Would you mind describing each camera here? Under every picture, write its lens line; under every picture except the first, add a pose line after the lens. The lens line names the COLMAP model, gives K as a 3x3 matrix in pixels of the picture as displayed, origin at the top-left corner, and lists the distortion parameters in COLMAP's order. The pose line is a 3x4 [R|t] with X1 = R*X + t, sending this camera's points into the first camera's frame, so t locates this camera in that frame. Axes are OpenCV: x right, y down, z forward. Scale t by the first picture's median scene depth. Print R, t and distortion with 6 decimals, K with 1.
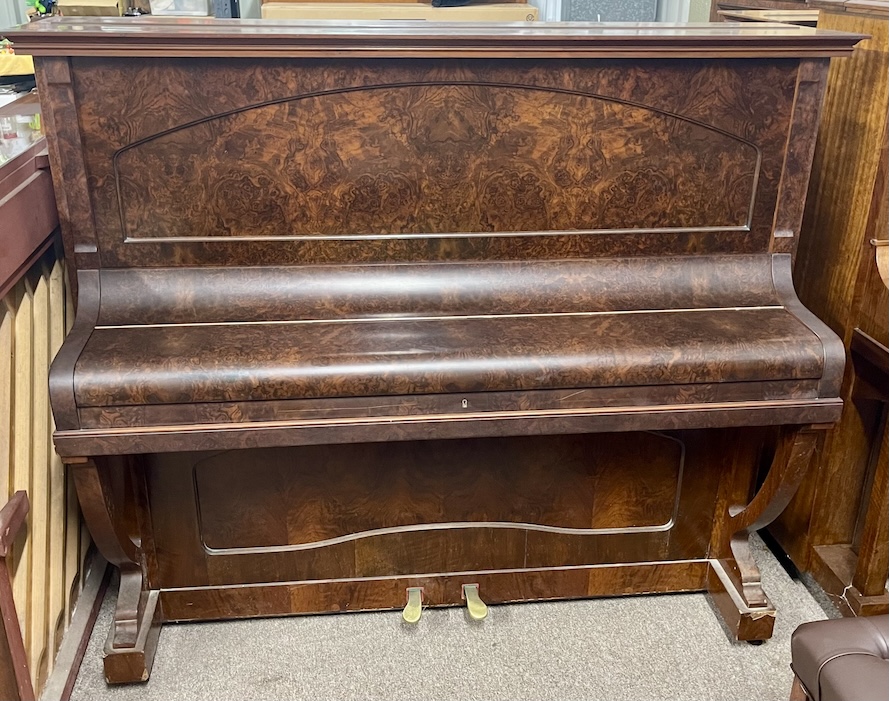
lens RADIAL K [[953.4, 0, 444.9], [0, 953.4, 377.6], [0, 0, 1]] dist [0.021561, 0.016544]
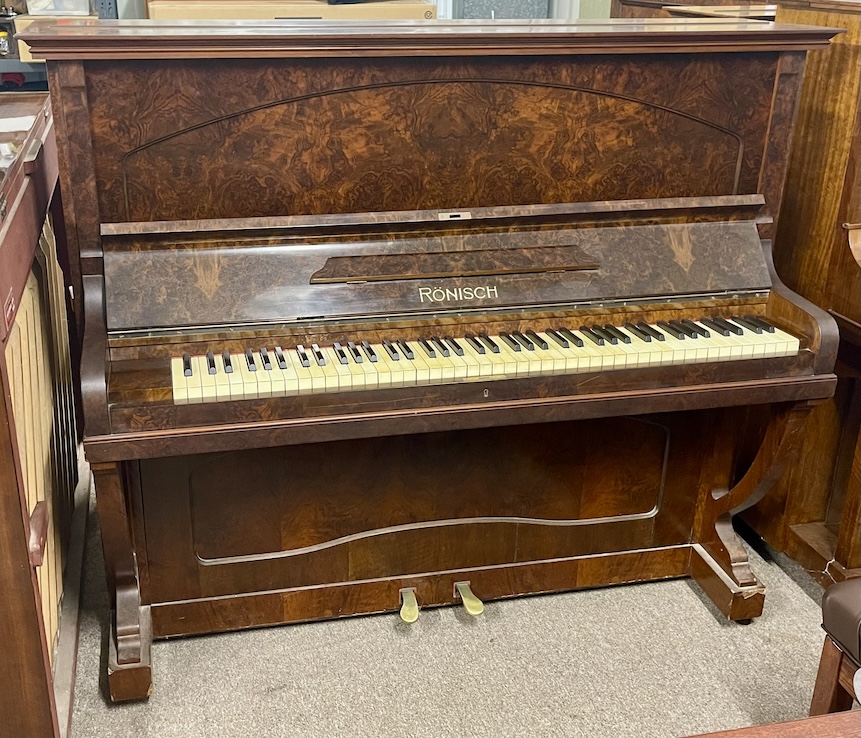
lens RADIAL K [[996.2, 0, 430.5], [0, 996.2, 369.0], [0, 0, 1]] dist [0.022607, 0.019127]
pose [[0.995397, -0.040847, 0.086697, -0.109932], [0.042541, 0.998936, -0.017785, 0.015204], [-0.085878, 0.021392, 0.996076, -0.045849]]
